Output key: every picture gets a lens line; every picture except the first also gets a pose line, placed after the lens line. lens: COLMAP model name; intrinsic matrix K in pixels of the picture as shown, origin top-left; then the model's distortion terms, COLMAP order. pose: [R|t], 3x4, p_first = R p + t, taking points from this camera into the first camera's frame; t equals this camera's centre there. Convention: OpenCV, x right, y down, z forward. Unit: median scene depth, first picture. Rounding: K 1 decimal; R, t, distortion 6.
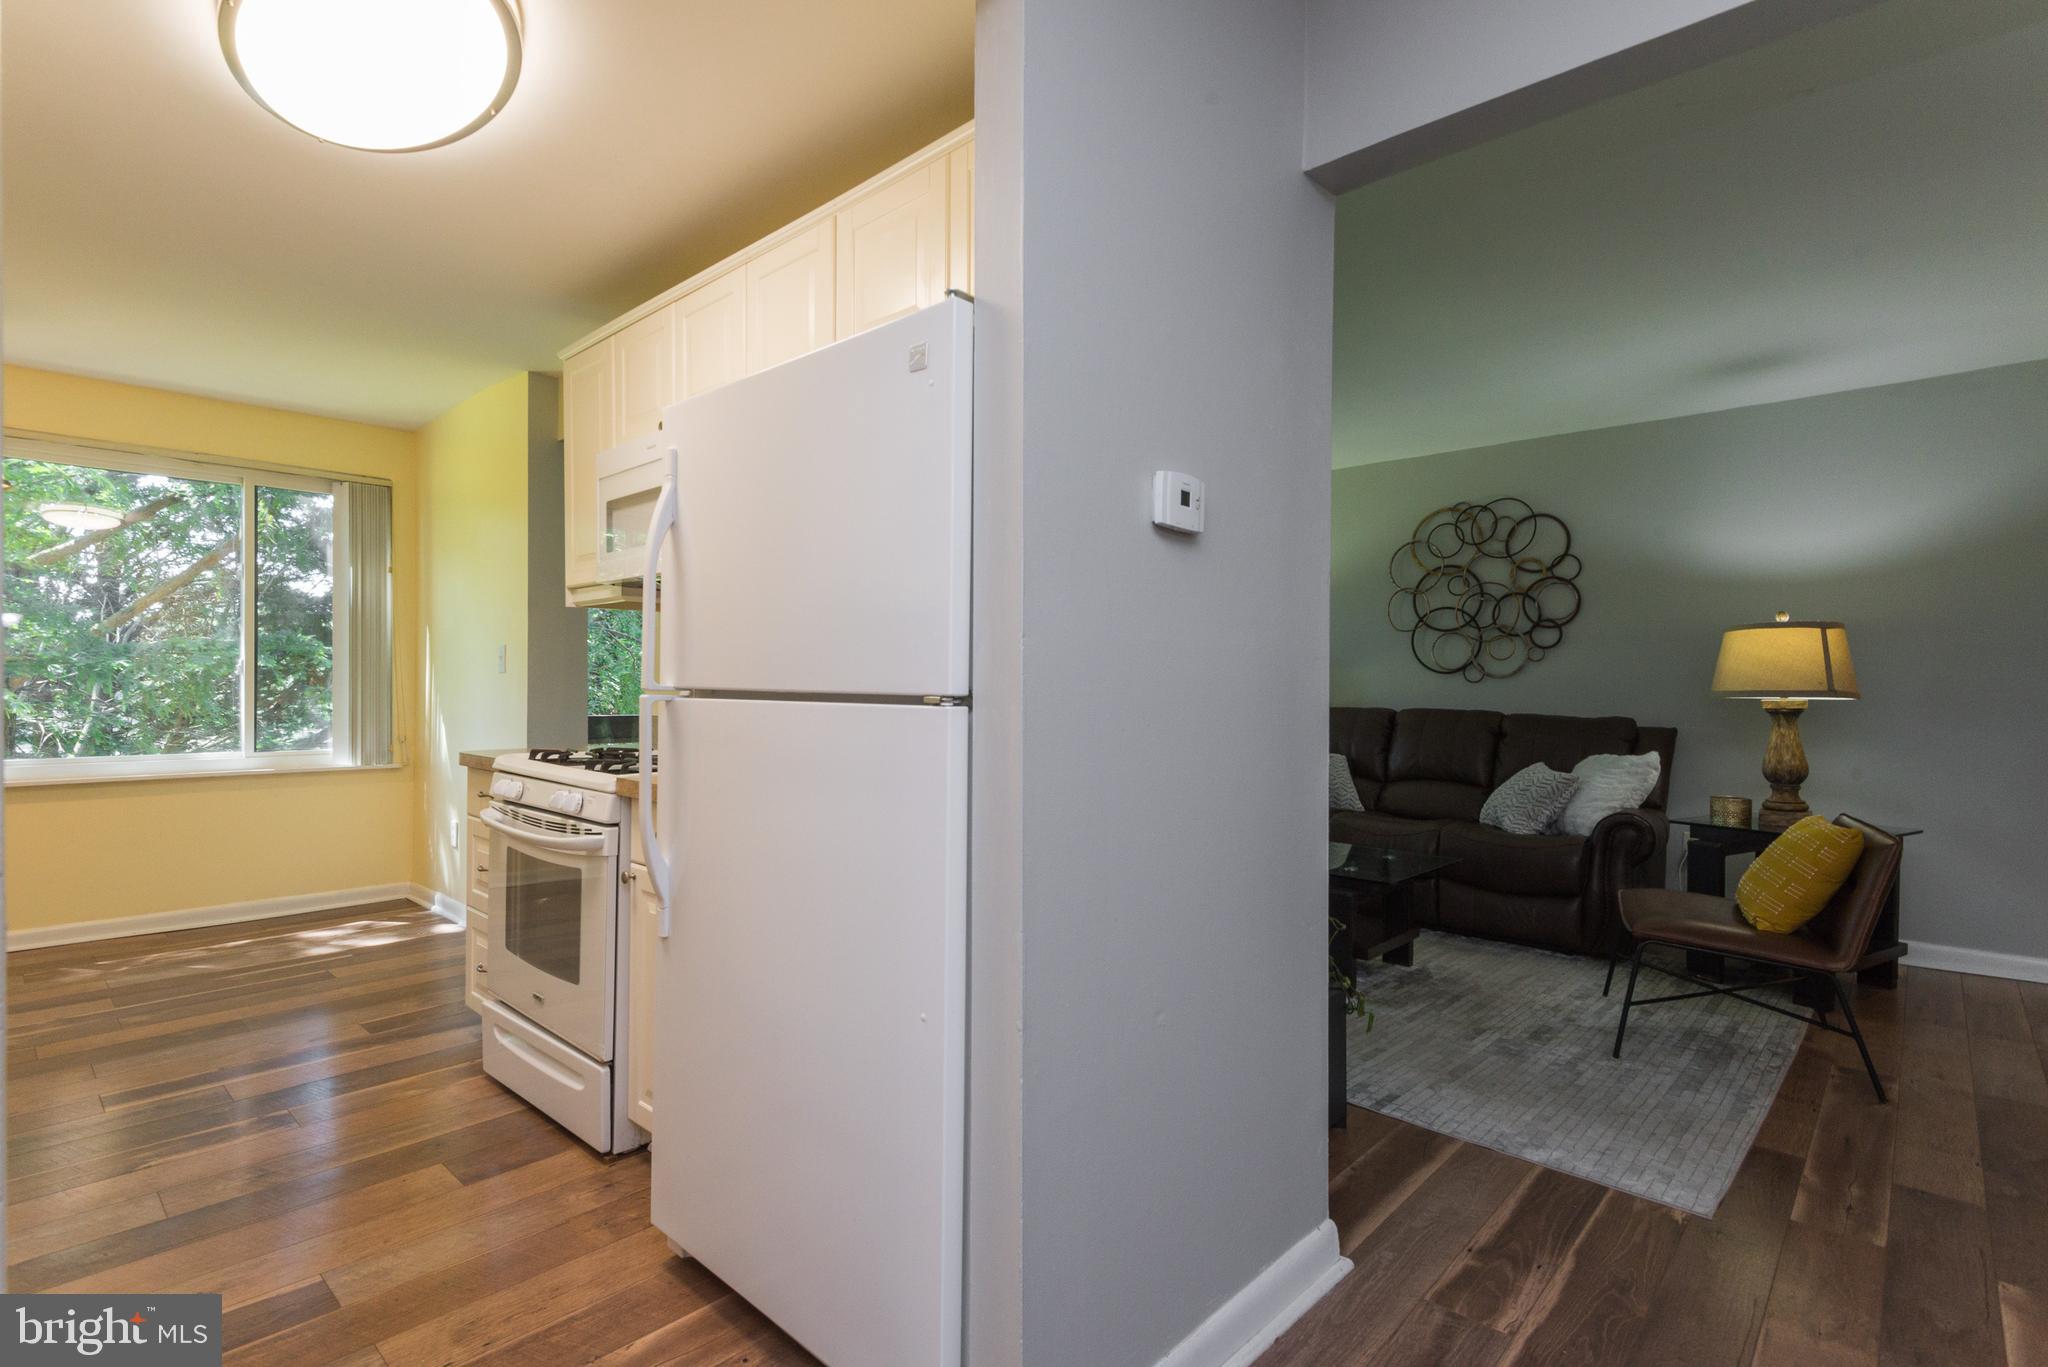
lens RADIAL K [[986.2, 0, 1015.9], [0, 986.2, 692.3], [0, 0, 1]] dist [0.020031, -0.006199]
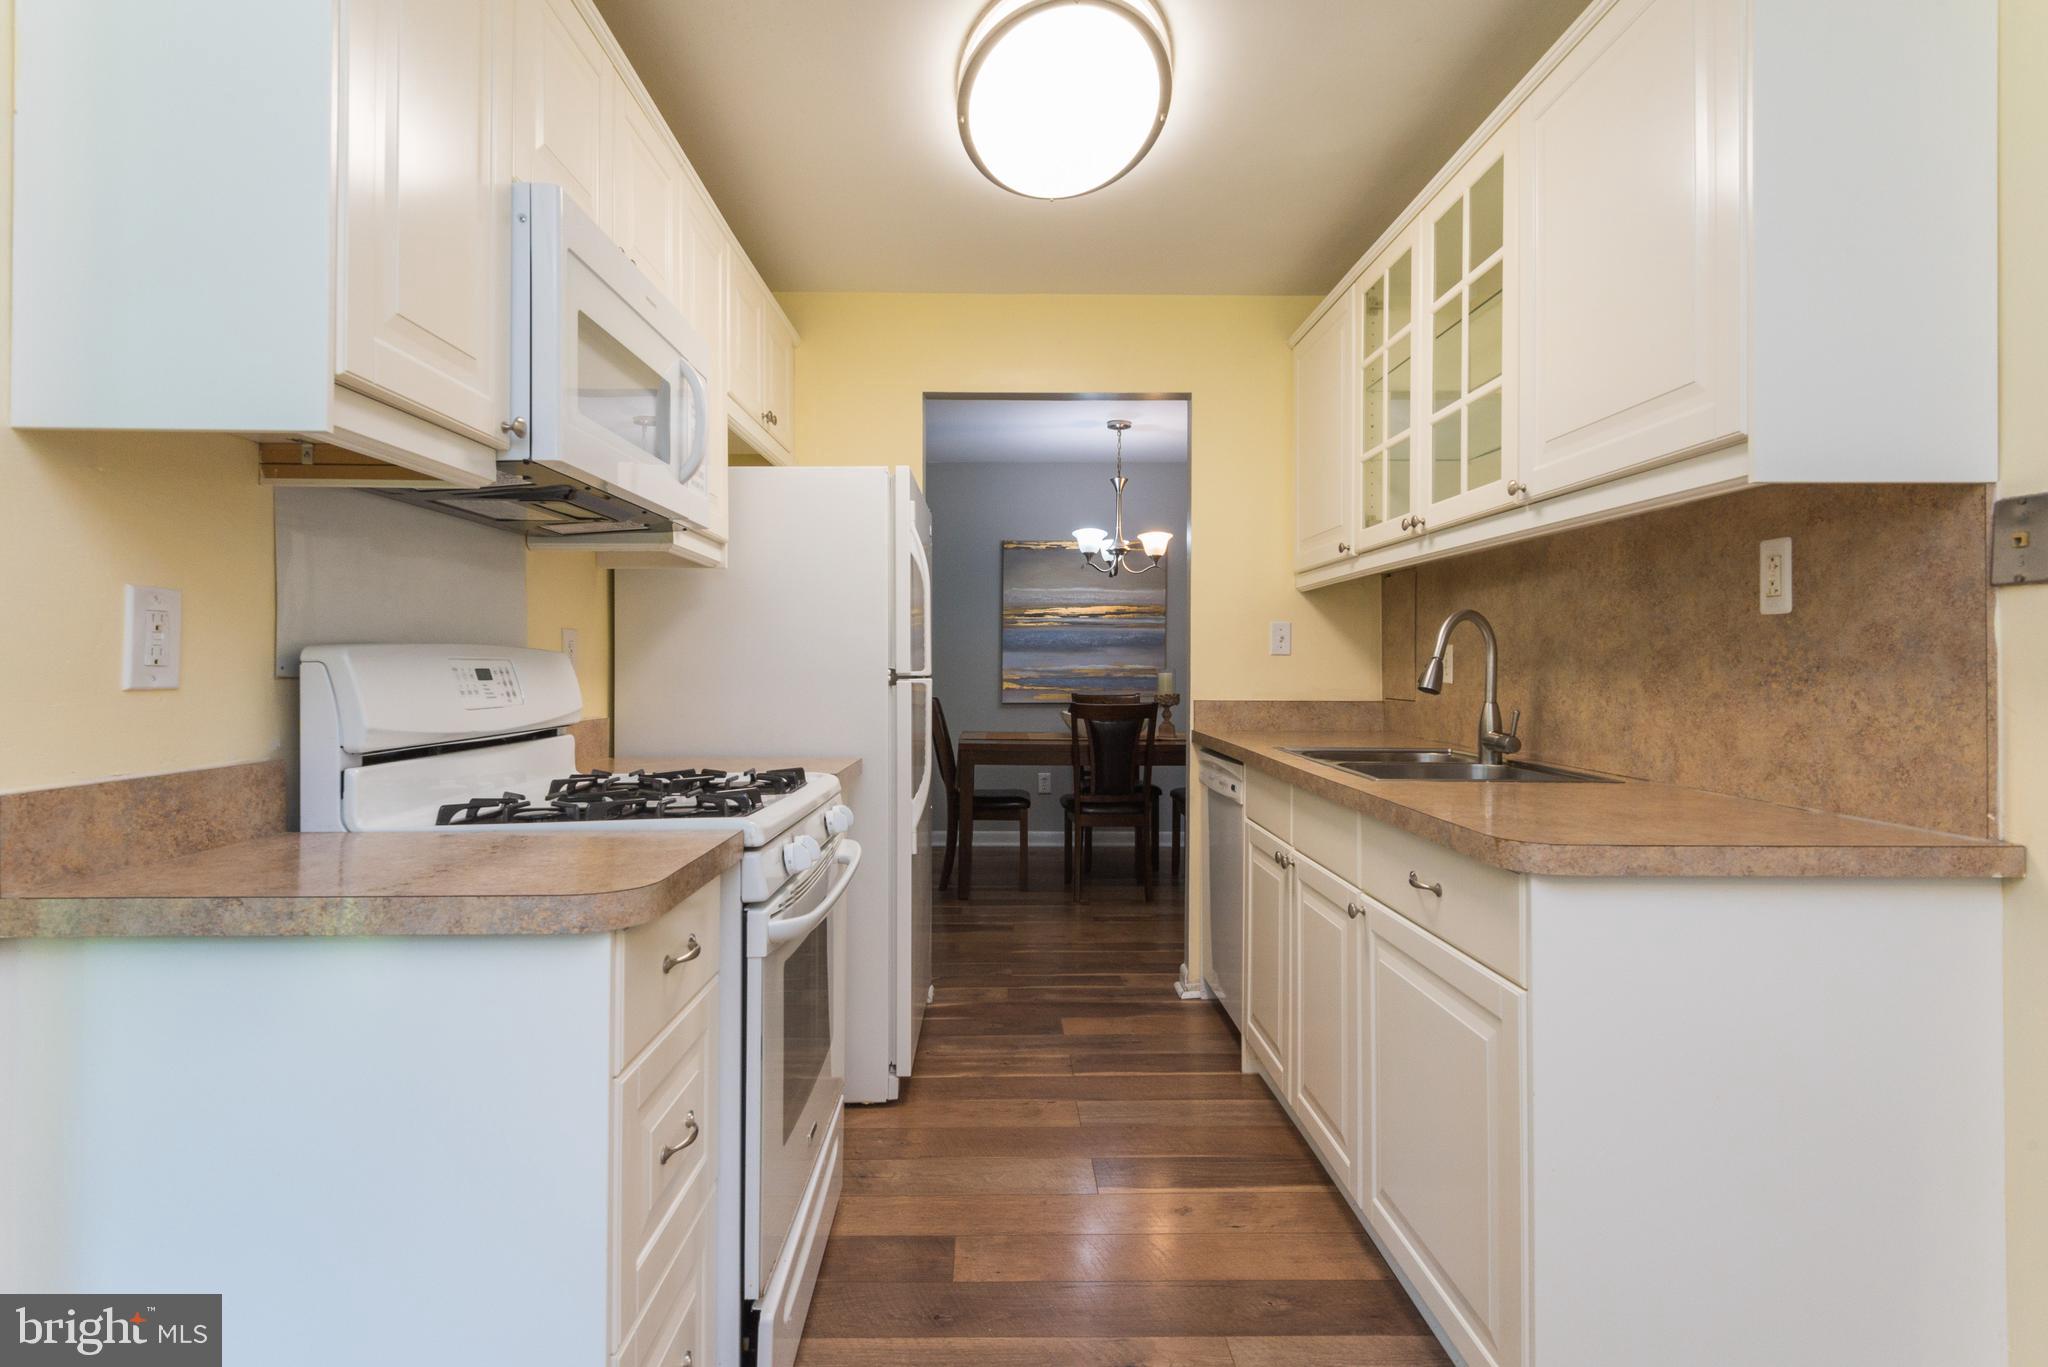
lens RADIAL K [[1055.9, 0, 1029.1], [0, 1055.9, 662.2], [0, 0, 1]] dist [0.002015, 0.000355]
pose [[-0.699192, -0.003724, 0.714924, -0.756560], [-0.000090, 0.999987, 0.005122, -0.010961], [-0.714934, 0.003517, -0.699183, 0.954864]]
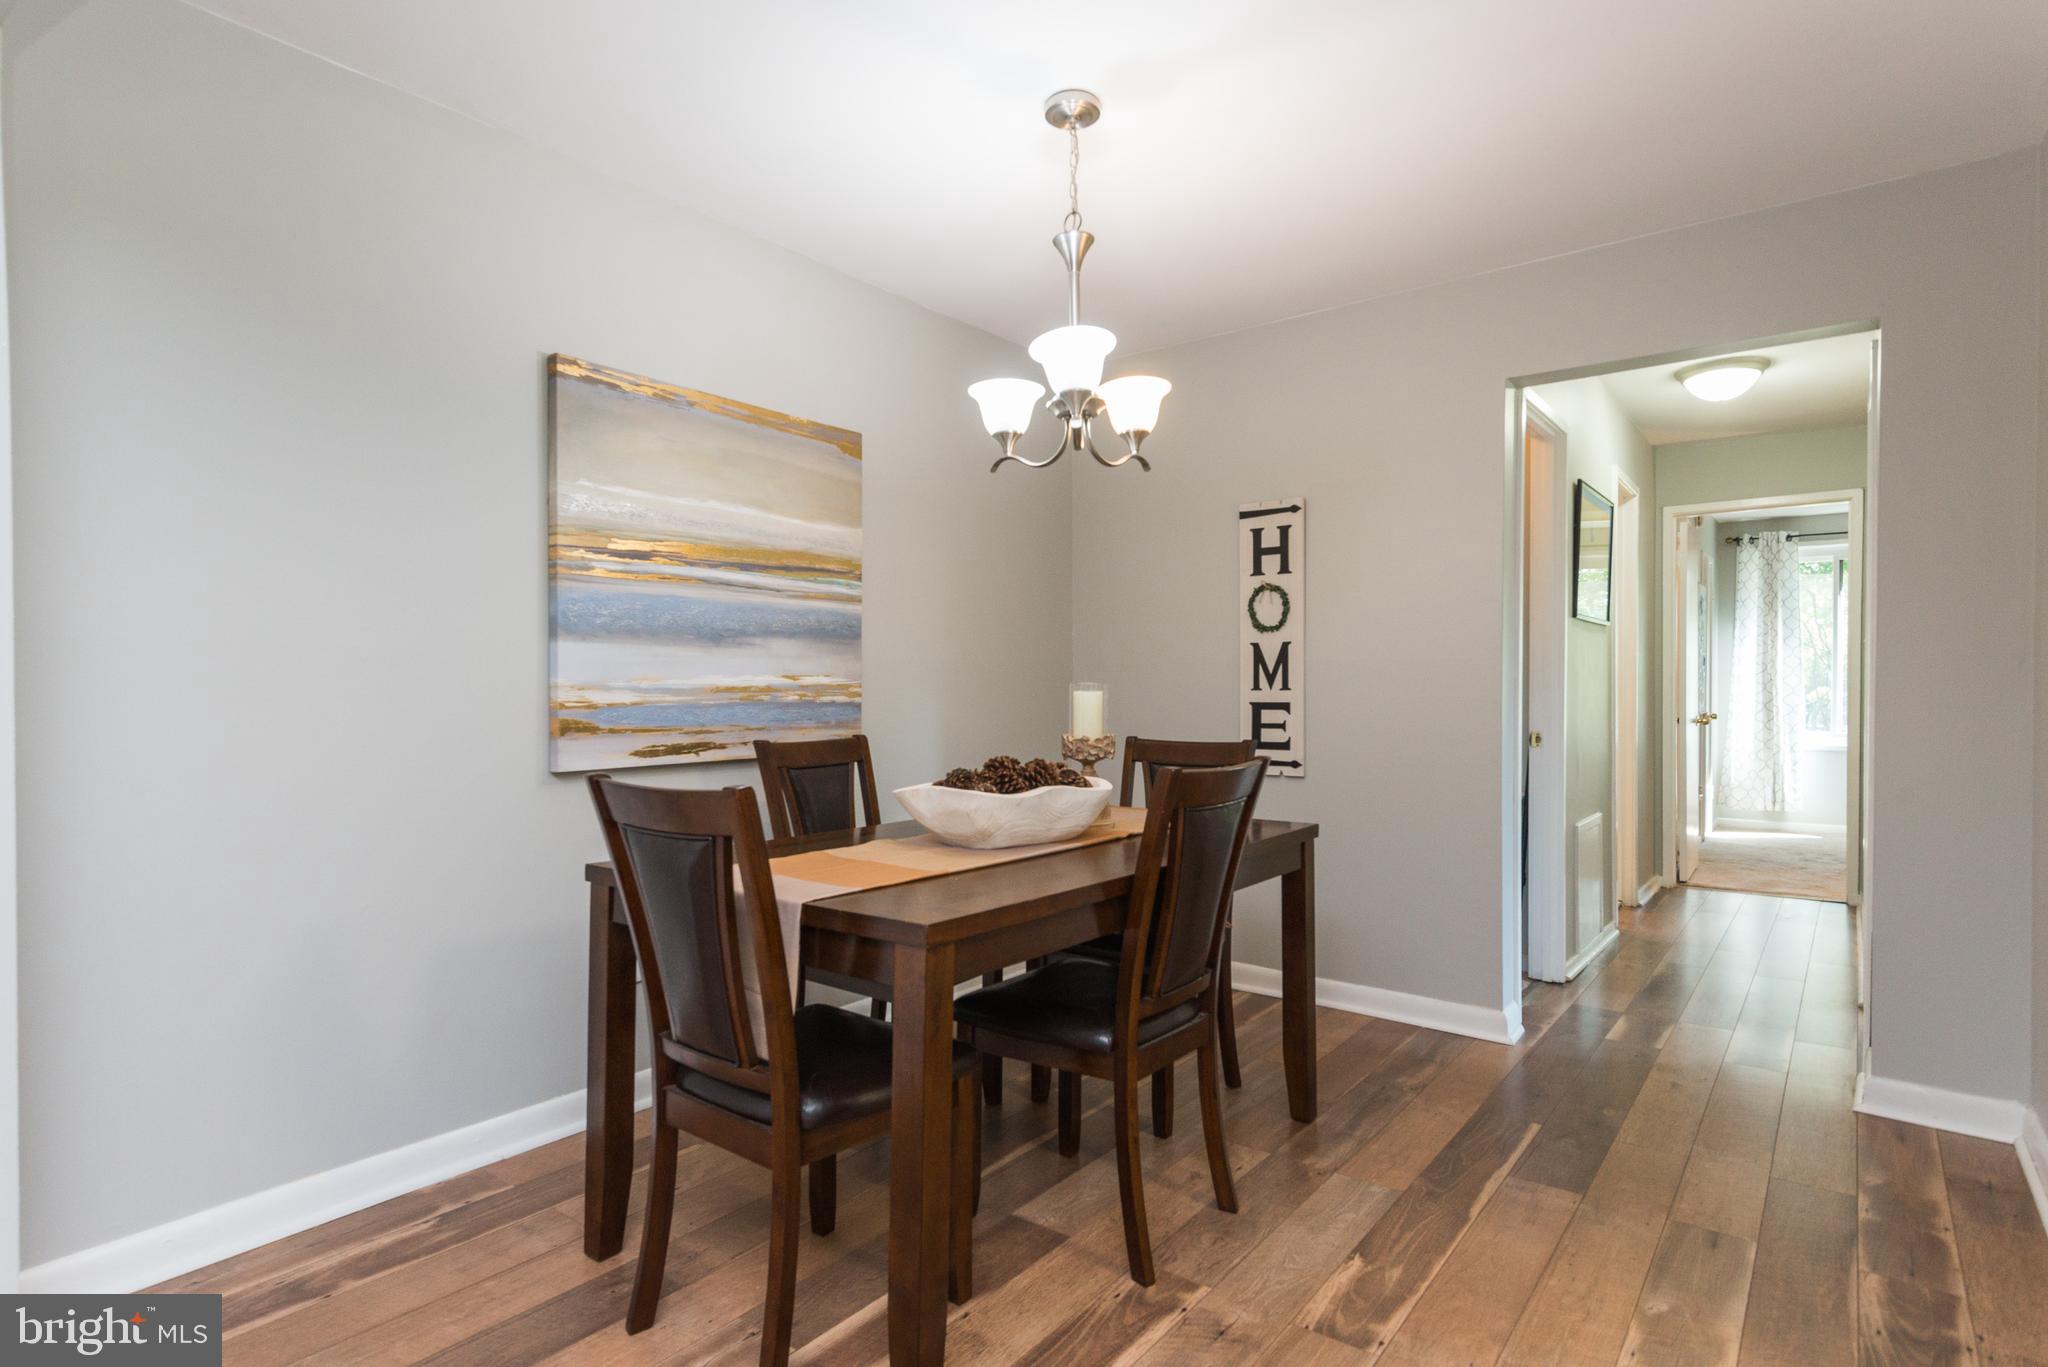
lens RADIAL K [[1072.9, 0, 1016.3], [0, 1072.9, 701.4], [0, 0, 1]] dist [0.004481, 0.000647]
pose [[-0.996521, -0.001477, -0.083328, 0.266200], [-0.003127, 0.999802, 0.019673, 0.005067], [0.083282, 0.019866, -0.996328, 0.483520]]
